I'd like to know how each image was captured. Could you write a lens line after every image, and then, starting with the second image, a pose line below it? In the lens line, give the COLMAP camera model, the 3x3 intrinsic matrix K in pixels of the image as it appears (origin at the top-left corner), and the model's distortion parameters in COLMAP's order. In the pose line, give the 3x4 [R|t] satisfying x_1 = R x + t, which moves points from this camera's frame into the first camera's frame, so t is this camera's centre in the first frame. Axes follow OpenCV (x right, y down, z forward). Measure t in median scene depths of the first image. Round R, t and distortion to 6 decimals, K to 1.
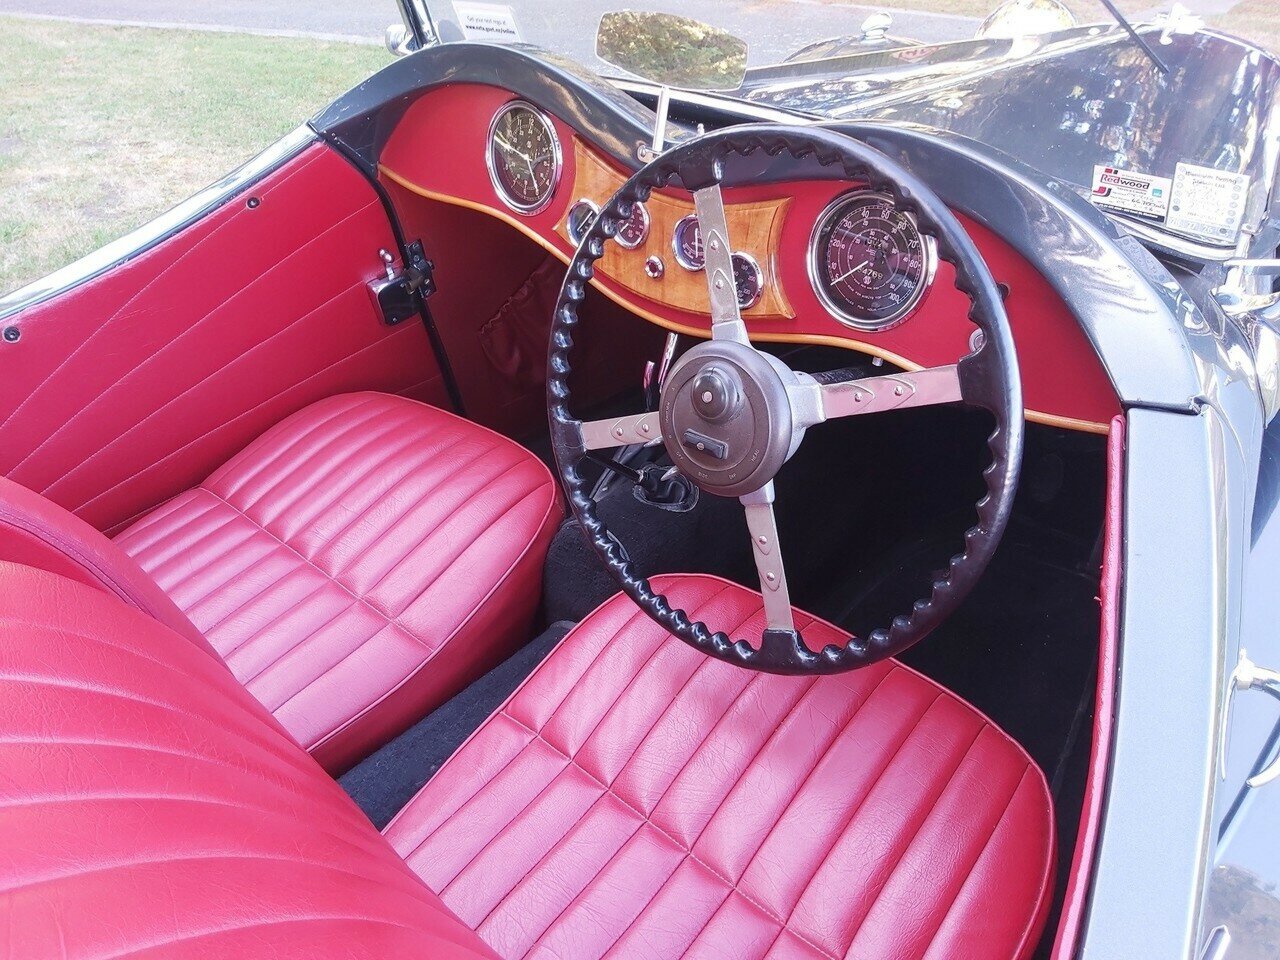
lens RADIAL K [[985.6, 0, 633.4], [0, 985.6, 483.6], [0, 0, 1]] dist [0.085311, -0.160386]
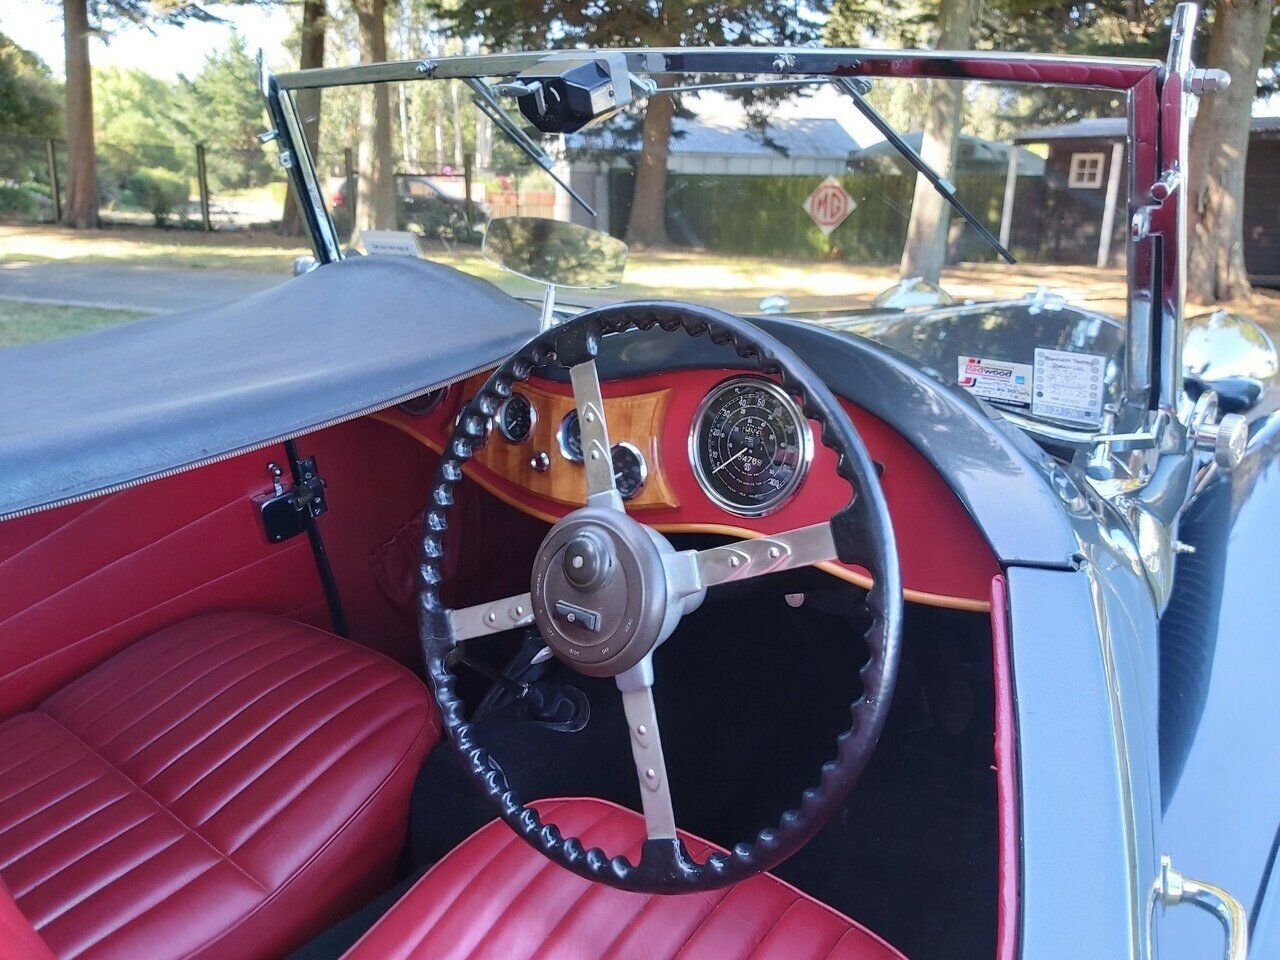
lens RADIAL K [[993.7, 0, 632.7], [0, 993.7, 480.3], [0, 0, 1]] dist [0.086106, -0.172912]
pose [[0.997320, 0.023621, 0.069241, 0.049788], [-0.003036, 0.958988, -0.283431, 0.087211], [-0.073097, 0.282461, 0.956490, 0.057969]]
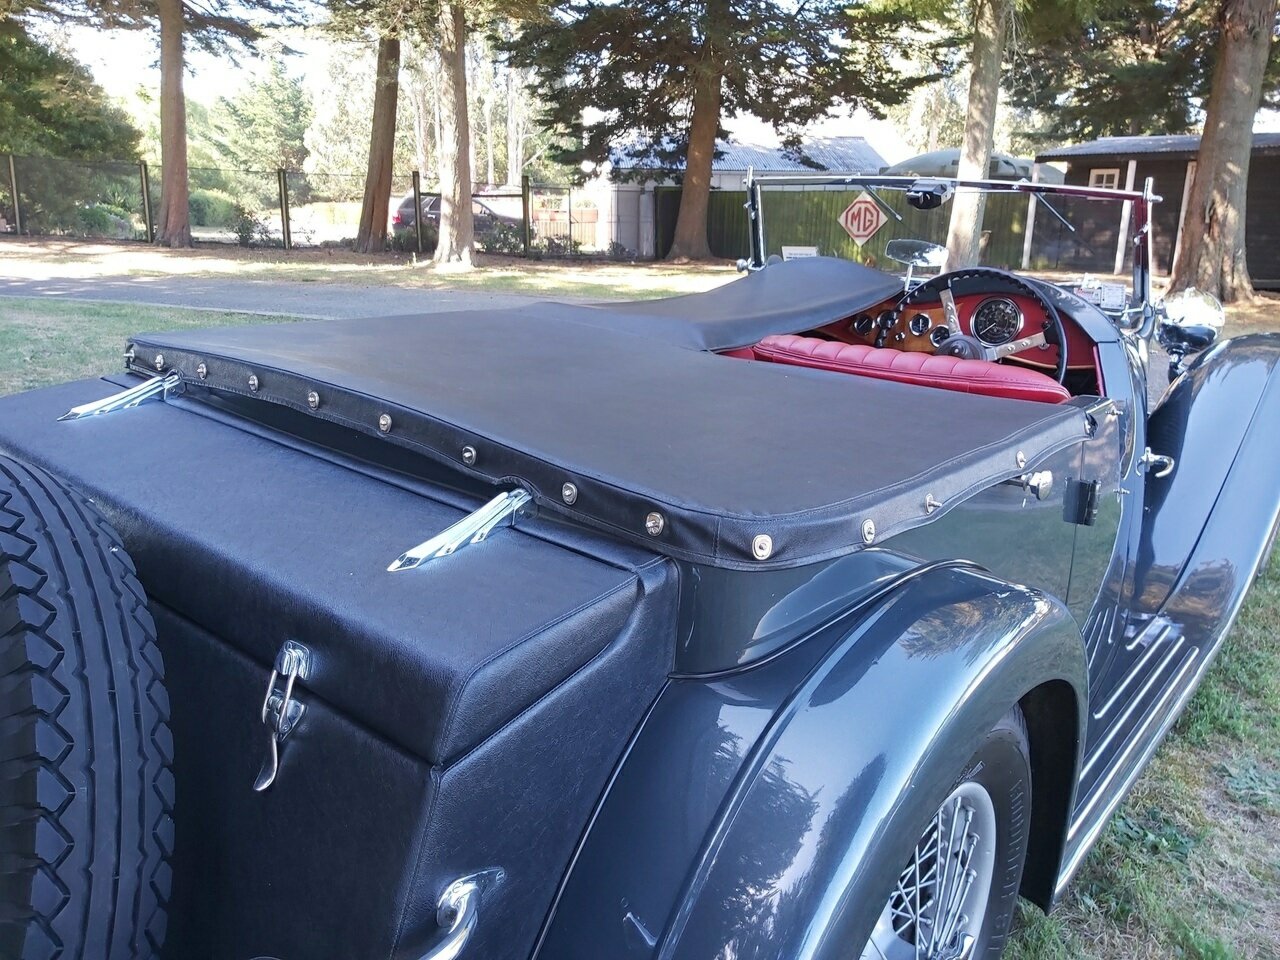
lens RADIAL K [[984.1, 0, 634.5], [0, 984.1, 488.7], [0, 0, 1]] dist [0.093530, -0.178146]
pose [[0.998404, 0.018005, 0.053524, -0.856463], [-0.001921, 0.958094, -0.286448, 0.956741], [-0.056439, 0.285888, 0.956600, -1.372233]]
